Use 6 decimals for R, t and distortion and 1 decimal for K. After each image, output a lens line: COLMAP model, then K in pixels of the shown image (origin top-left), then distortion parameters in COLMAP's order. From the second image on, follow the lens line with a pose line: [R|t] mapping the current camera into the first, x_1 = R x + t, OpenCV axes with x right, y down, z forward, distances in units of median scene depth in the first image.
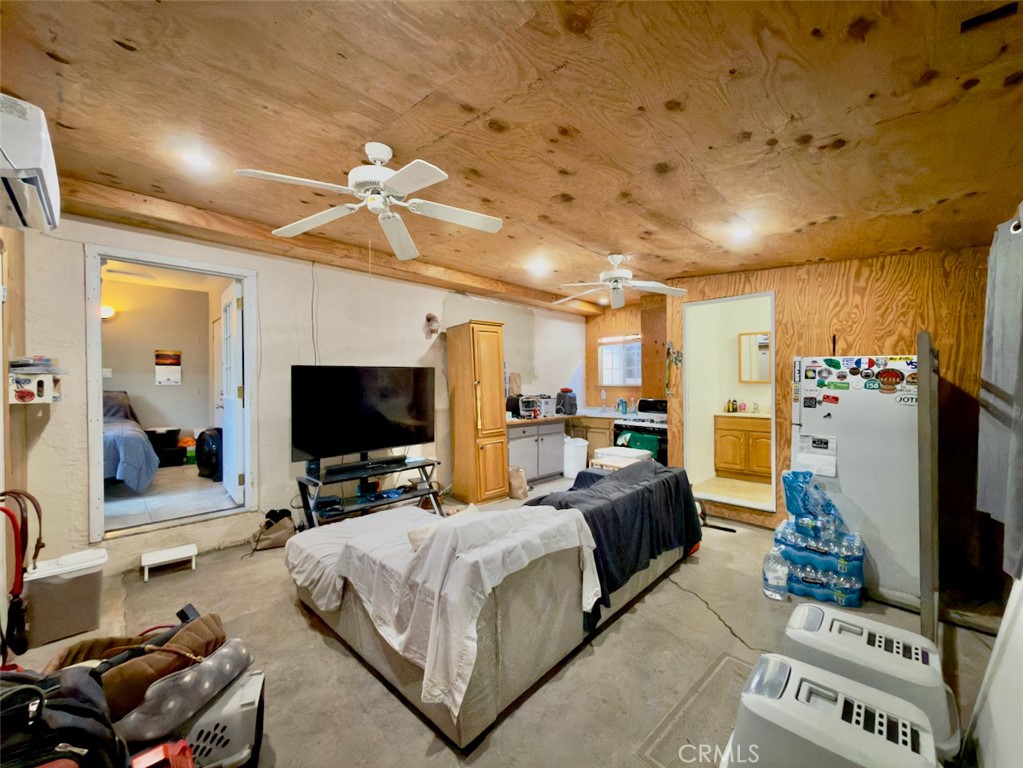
lens RADIAL K [[412.1, 0, 513.6], [0, 412.1, 385.5], [0, 0, 1]] dist [0.000484, -0.000322]
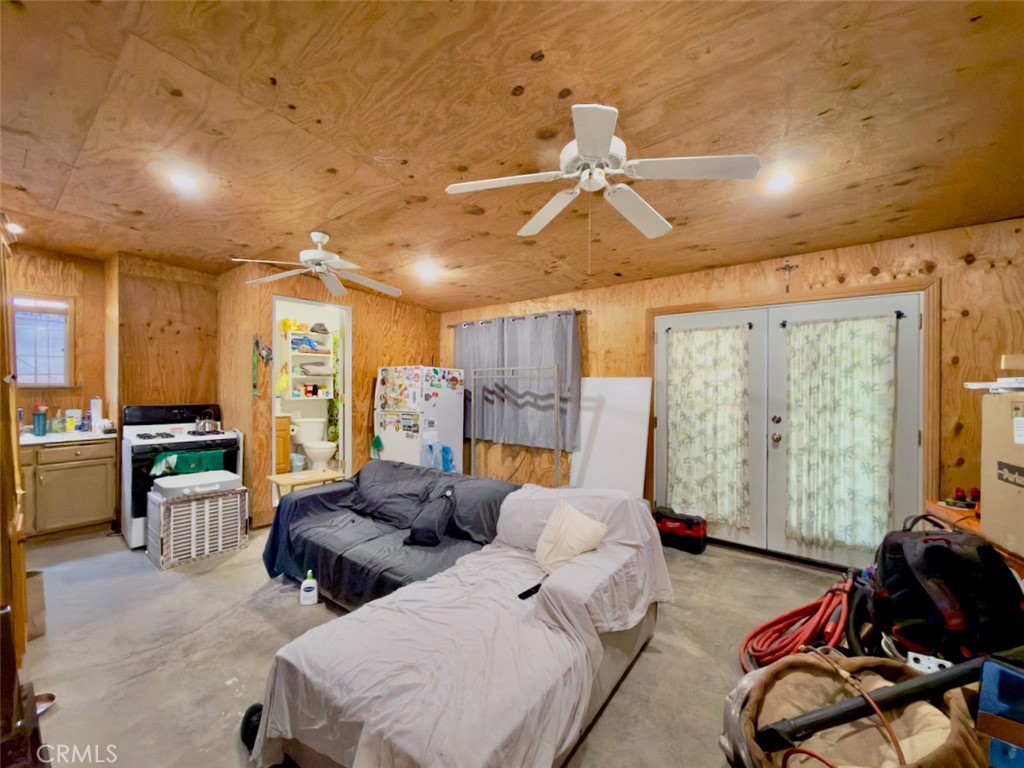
lens RADIAL K [[409.9, 0, 515.4], [0, 409.9, 385.9], [0, 0, 1]] dist [-0.000298, 0.000703]
pose [[-0.104350, -0.001585, 0.994539, -0.806985], [-0.000870, 0.999998, 0.001502, -0.002333], [-0.994540, -0.000708, -0.104351, 0.858302]]
